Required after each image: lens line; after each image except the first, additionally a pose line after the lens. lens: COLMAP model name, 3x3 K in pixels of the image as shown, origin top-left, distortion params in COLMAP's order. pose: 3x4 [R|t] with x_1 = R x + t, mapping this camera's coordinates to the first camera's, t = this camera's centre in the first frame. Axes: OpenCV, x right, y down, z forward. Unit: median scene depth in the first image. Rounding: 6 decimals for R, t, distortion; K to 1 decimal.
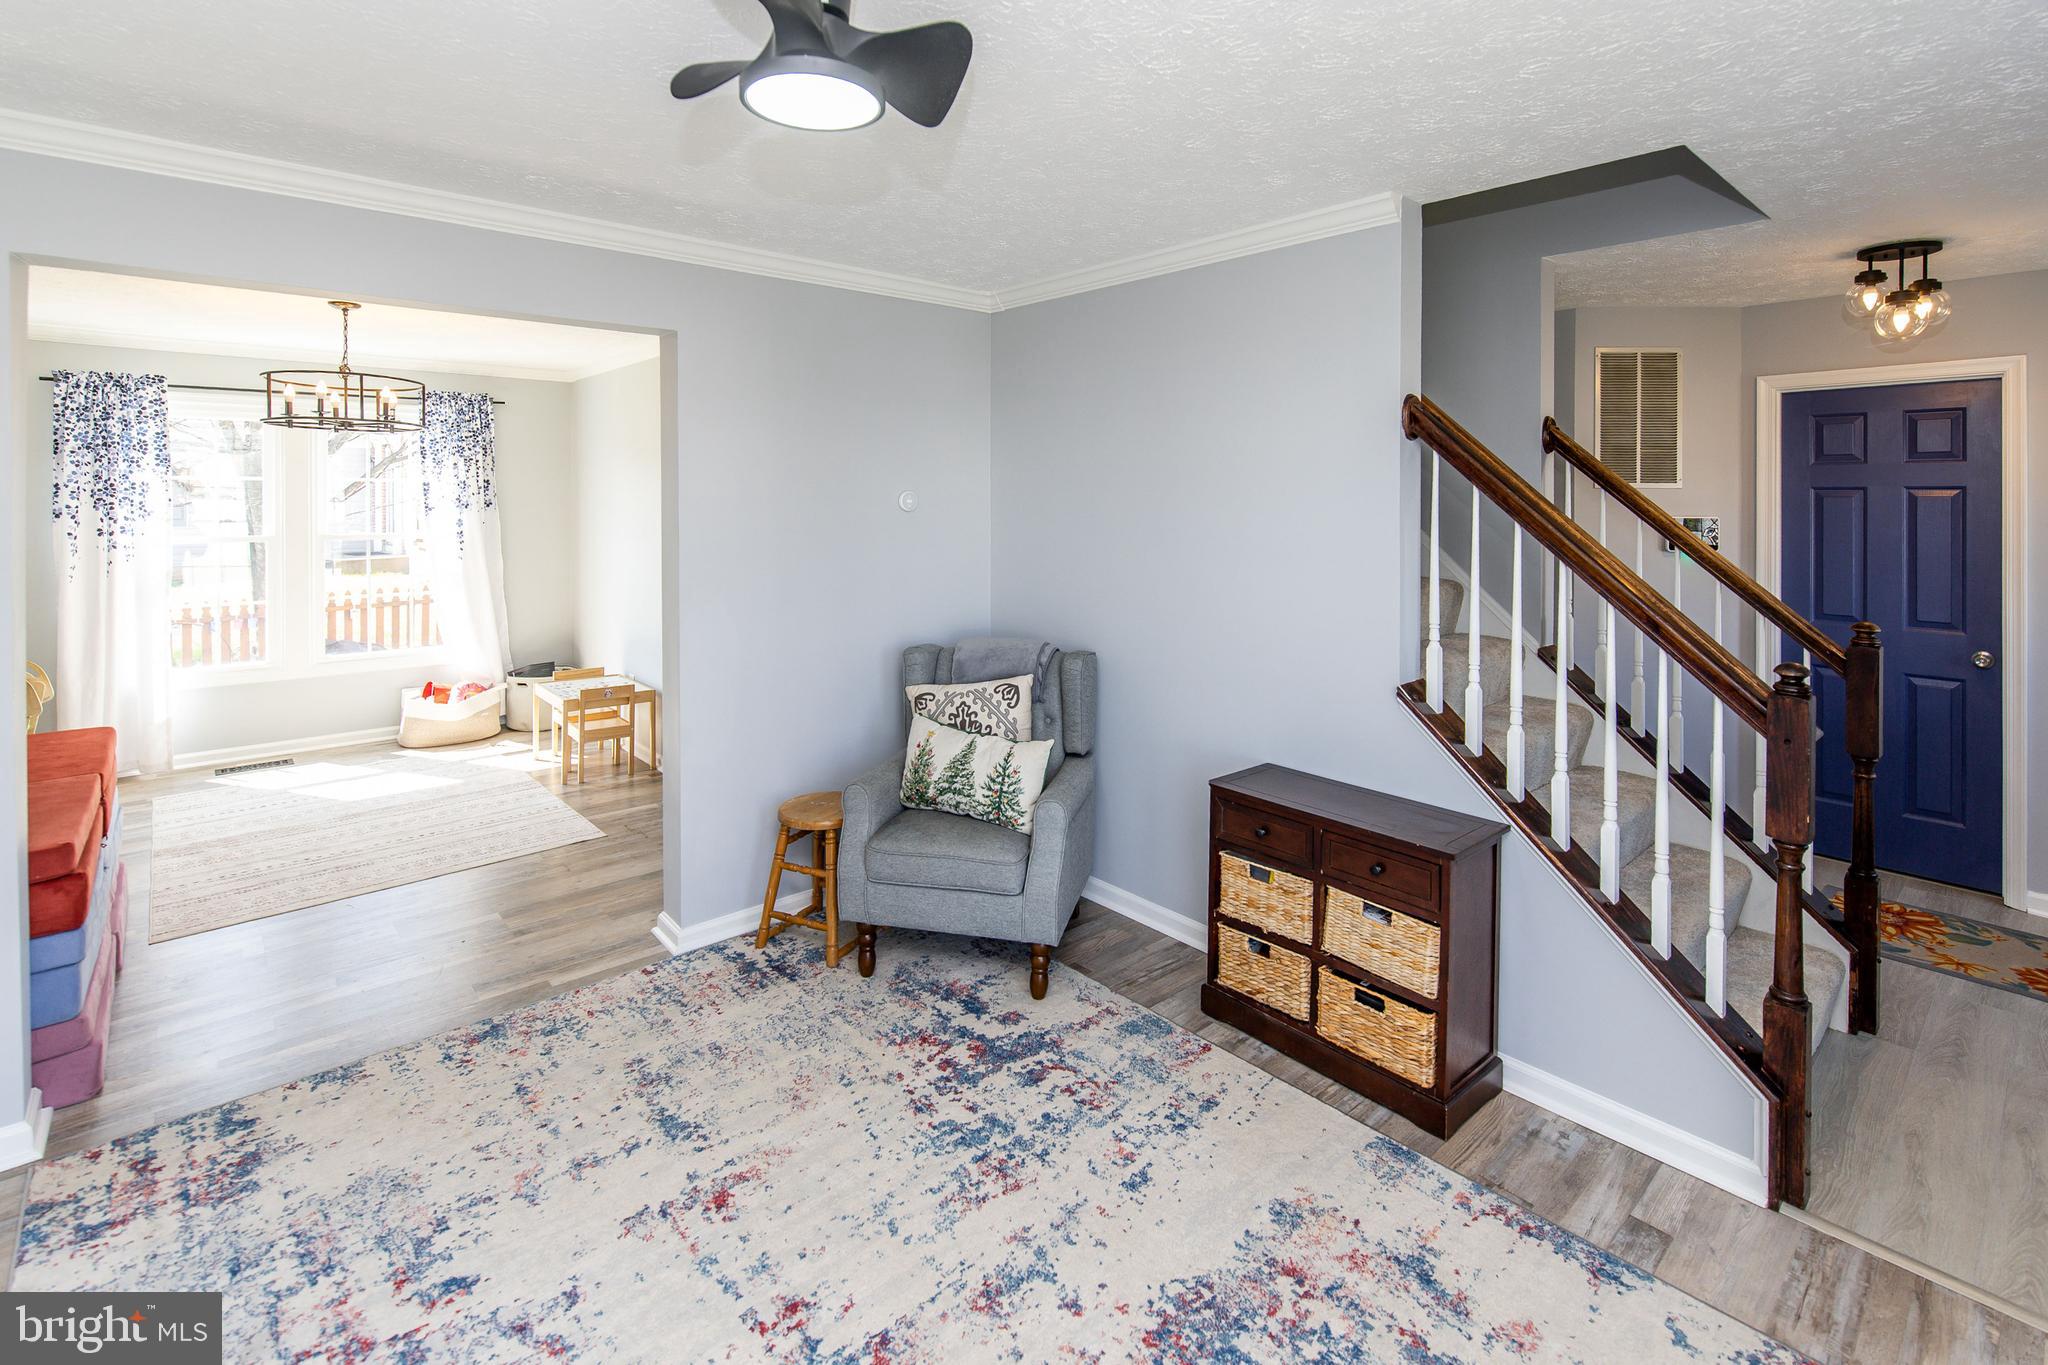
lens RADIAL K [[938.2, 0, 1039.1], [0, 938.2, 510.9], [0, 0, 1]] dist [-0.000904, -0.000448]
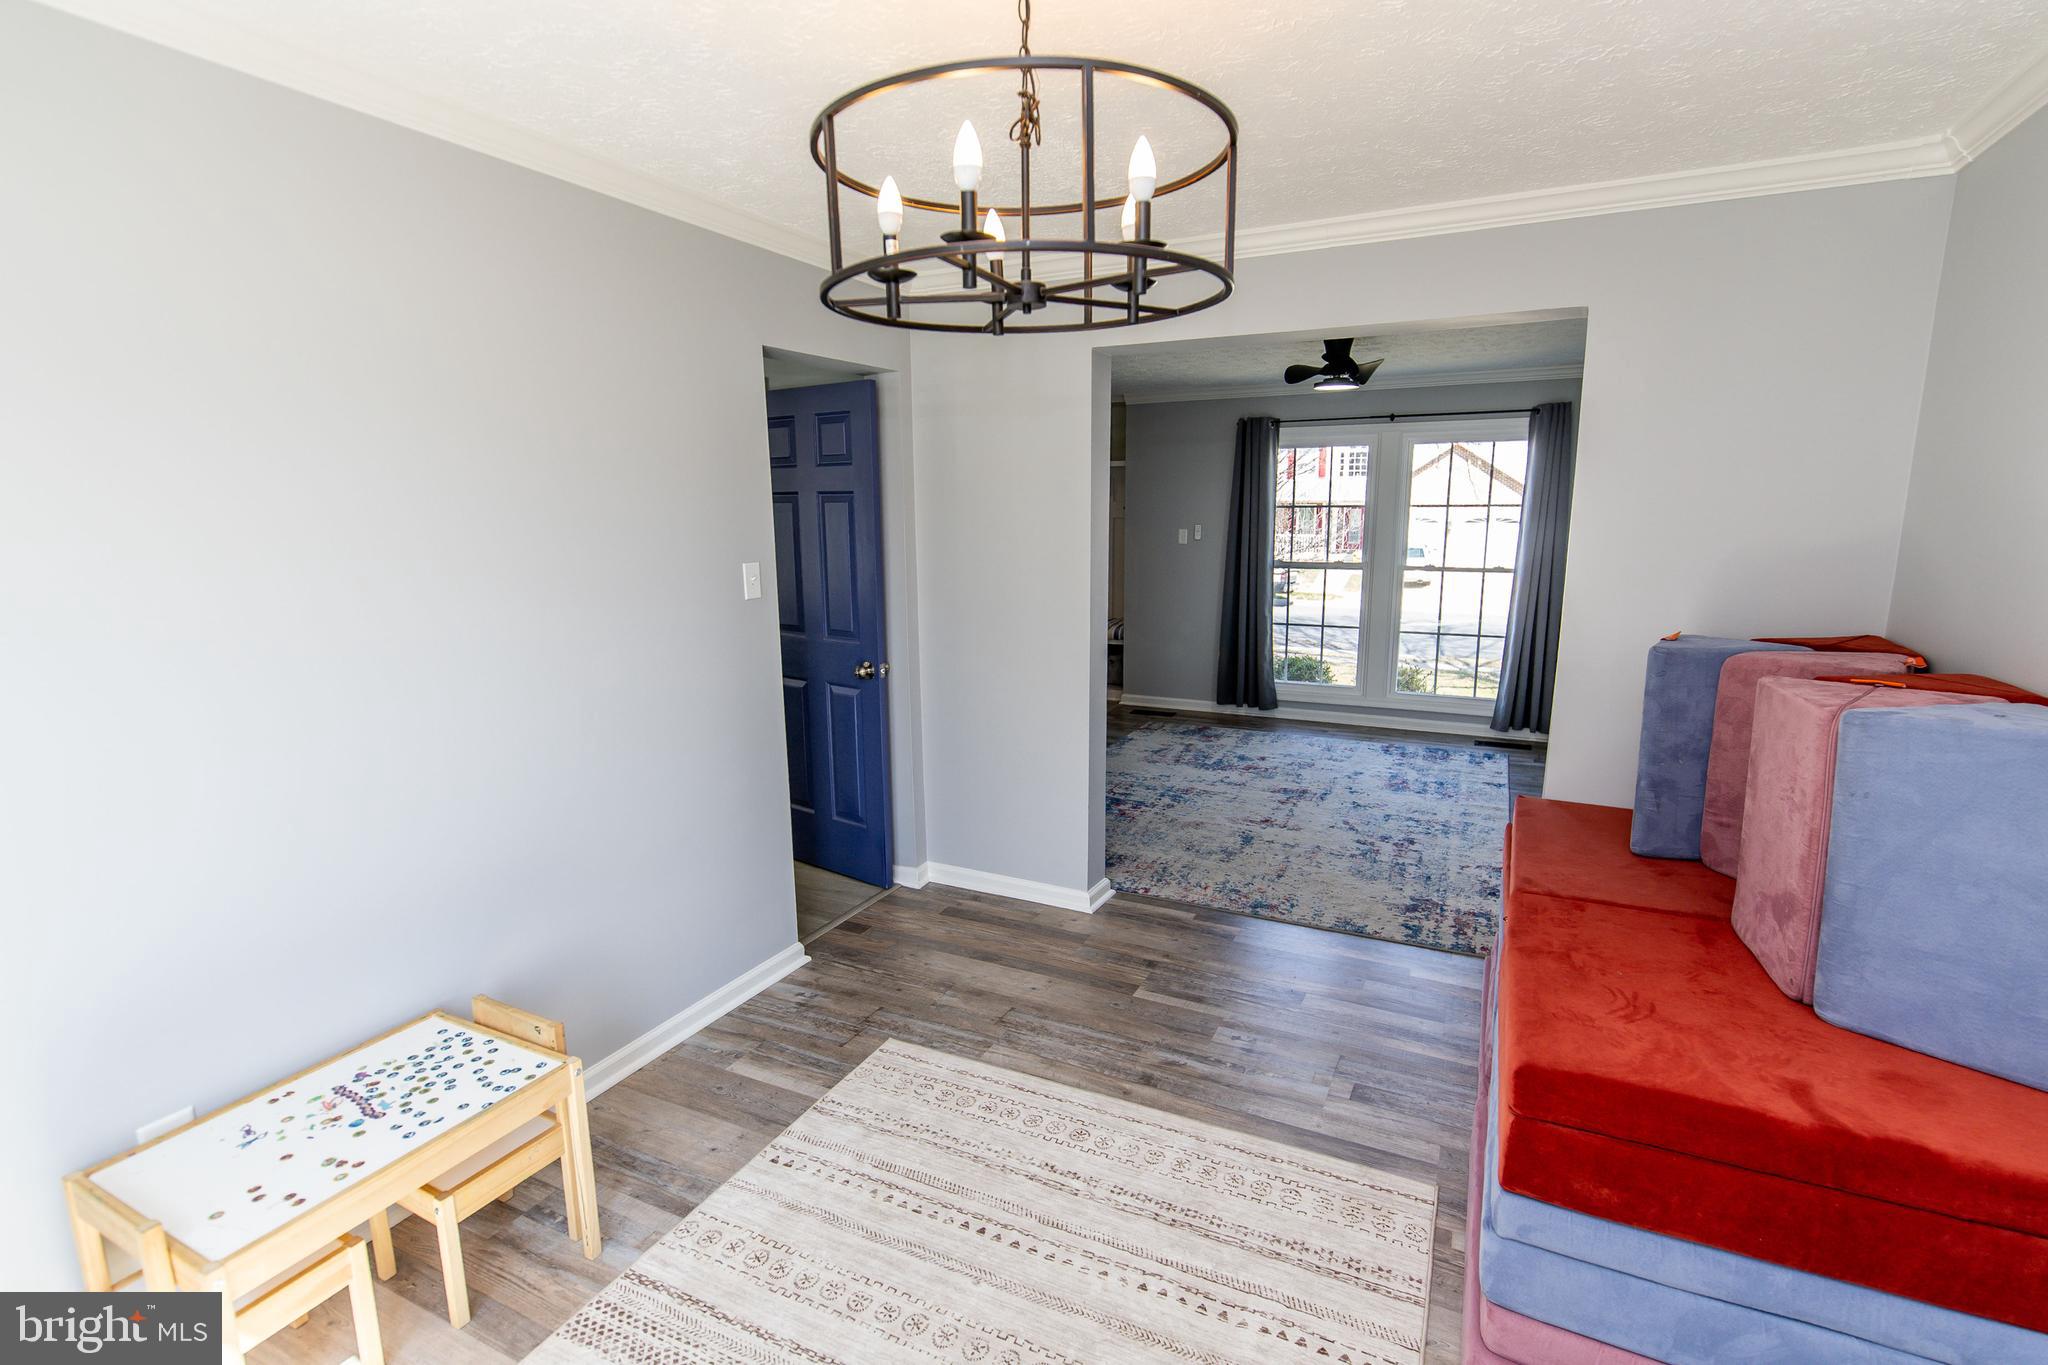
lens RADIAL K [[959.0, 0, 1031.9], [0, 959.0, 679.9], [0, 0, 1]] dist [-0.001740, -0.000916]
pose [[-0.365331, -0.165386, 0.916068, -1.718648], [0.017507, 0.982696, 0.184397, -0.037040], [-0.930713, 0.083403, -0.356113, 1.806986]]
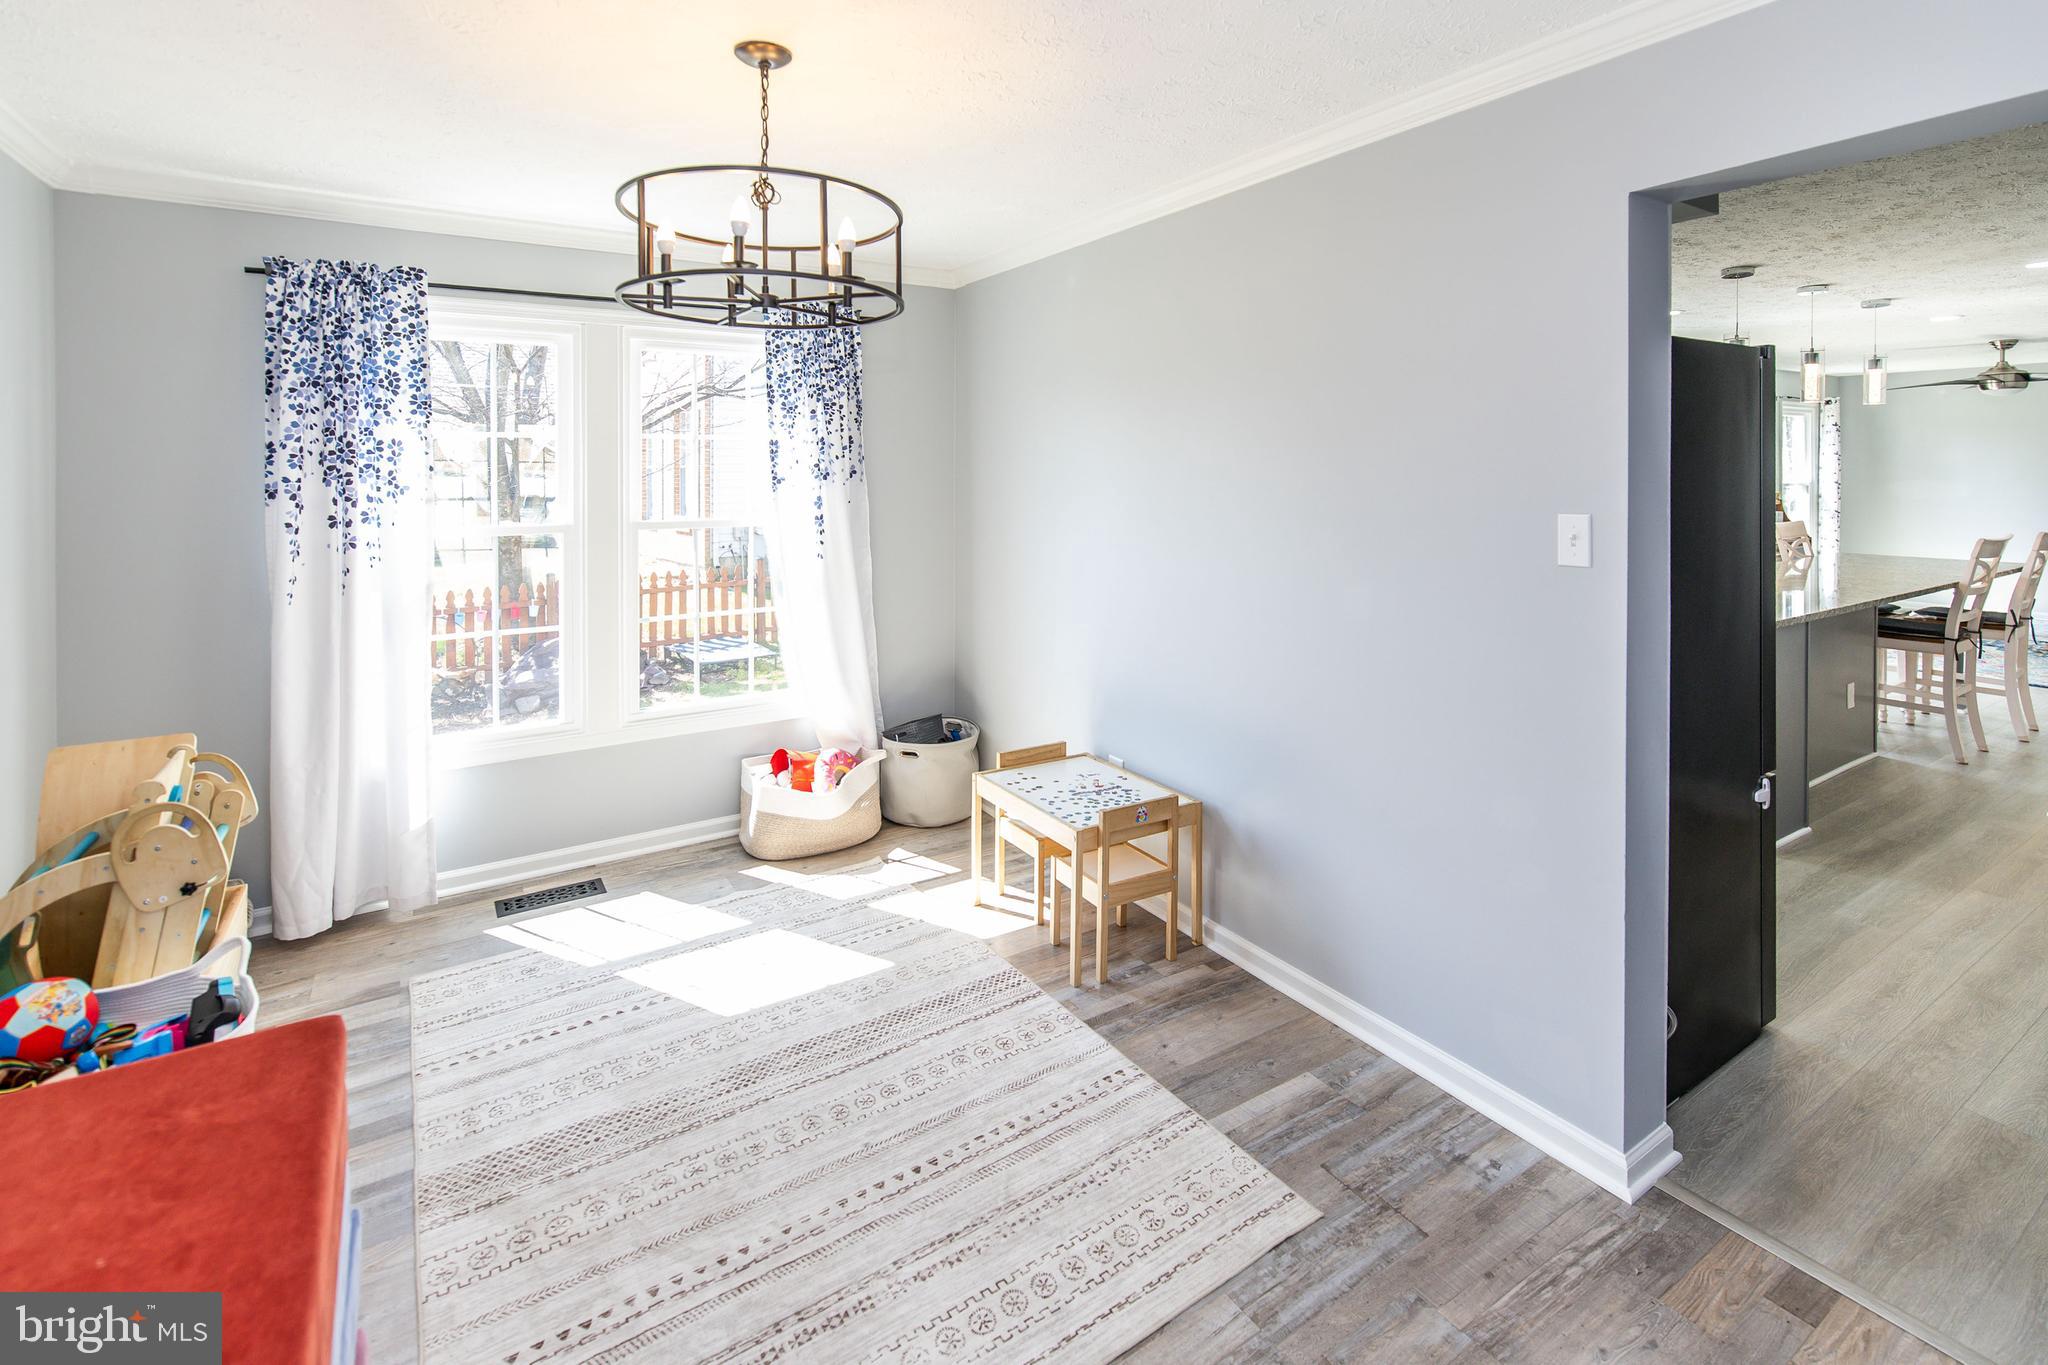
lens RADIAL K [[951.6, 0, 1032.1], [0, 951.6, 475.7], [0, 0, 1]] dist [-0.001179, -0.000325]
pose [[0.986187, -0.008588, -0.165412, -0.837224], [0.007217, 0.999934, -0.008888, 0.002966], [0.165477, 0.007572, 0.986185, 0.863870]]
